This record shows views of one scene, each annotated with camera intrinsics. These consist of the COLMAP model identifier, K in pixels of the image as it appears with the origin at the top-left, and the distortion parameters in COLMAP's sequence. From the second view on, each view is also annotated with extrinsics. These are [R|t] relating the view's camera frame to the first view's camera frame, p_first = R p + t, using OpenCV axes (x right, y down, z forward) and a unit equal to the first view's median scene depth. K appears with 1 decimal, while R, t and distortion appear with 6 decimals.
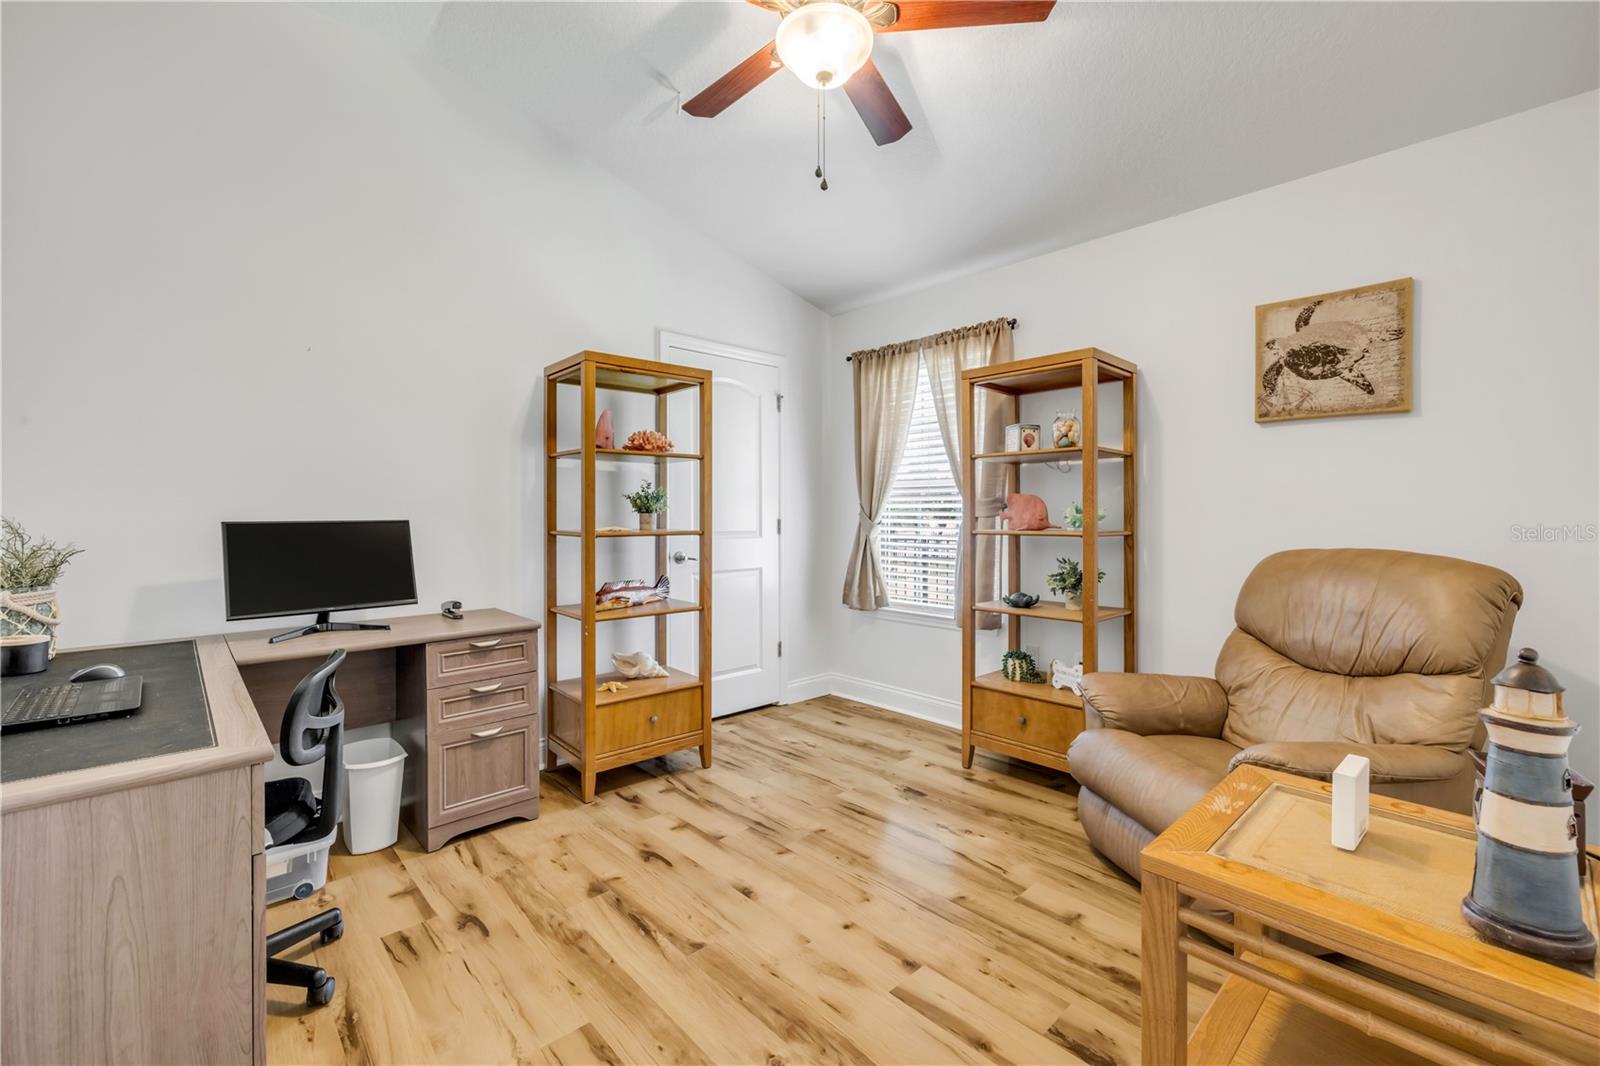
lens RADIAL K [[677.1, 0, 795.7], [0, 677.1, 516.3], [0, 0, 1]] dist [-0.000383, -0.000435]
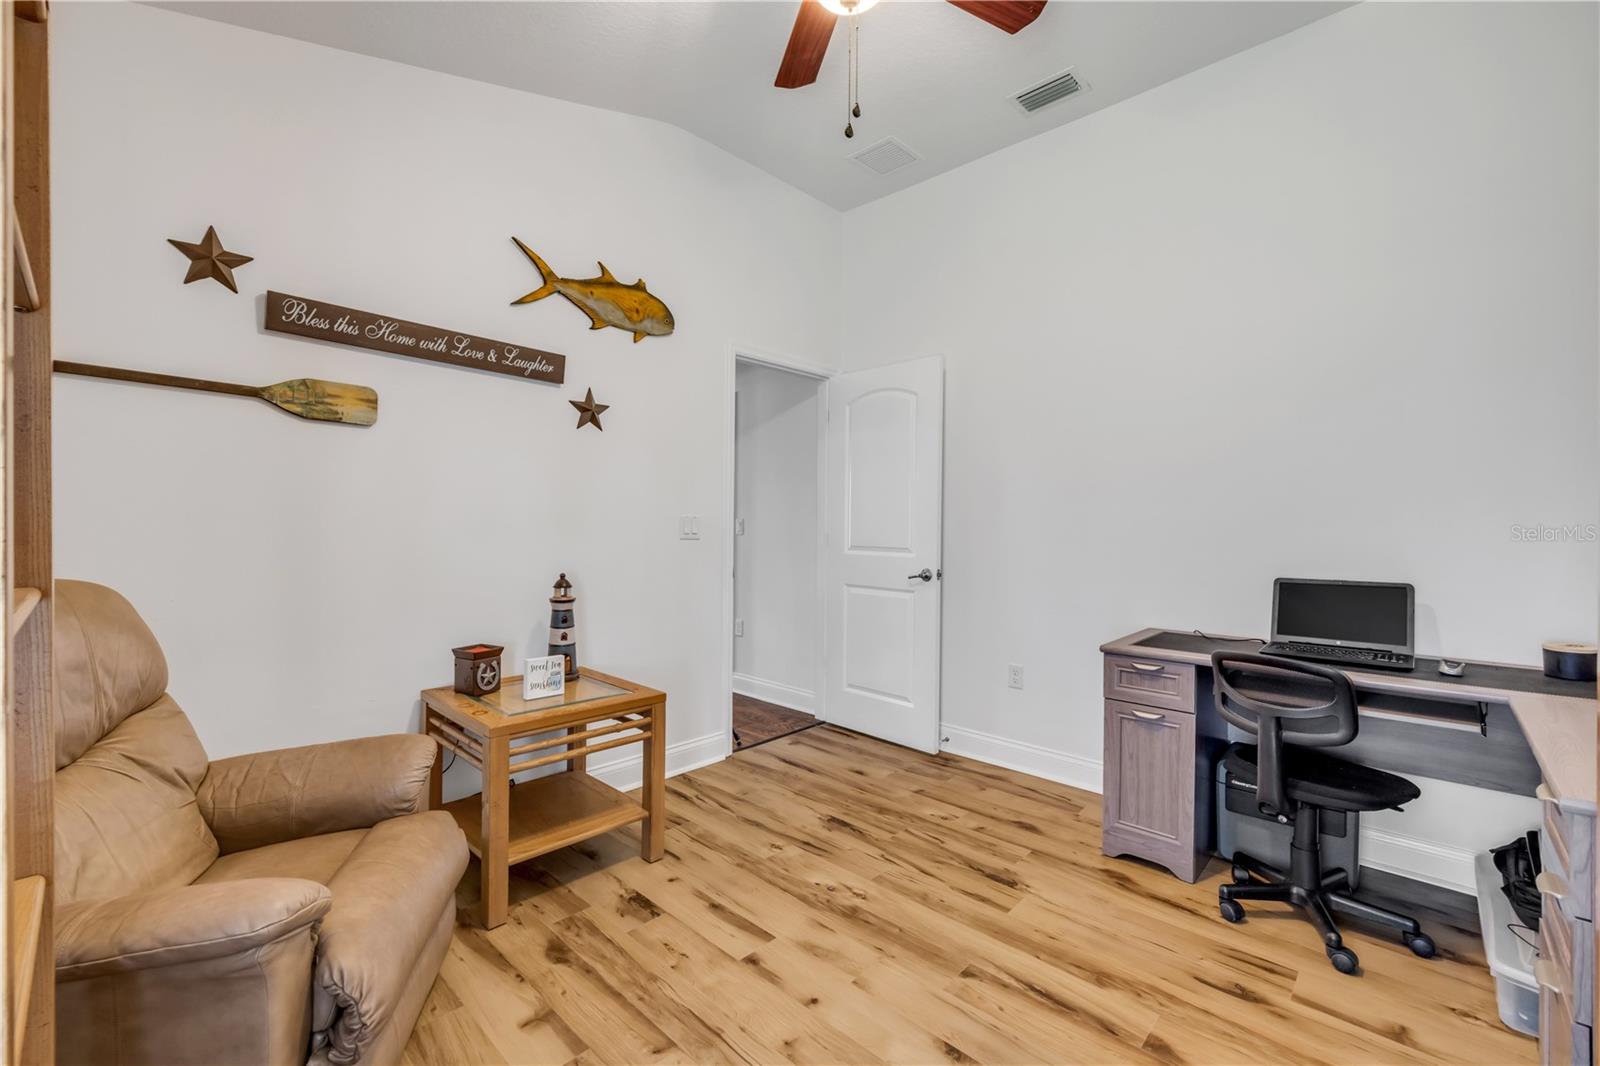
lens RADIAL K [[677.1, 0, 795.7], [0, 677.1, 516.3], [0, 0, 1]] dist [-0.000383, -0.000435]
pose [[-0.997987, -0.008425, -0.062854, 0.171375], [-0.007917, 0.999934, -0.008322, -0.008661], [0.062920, -0.007807, -0.997988, 2.019058]]
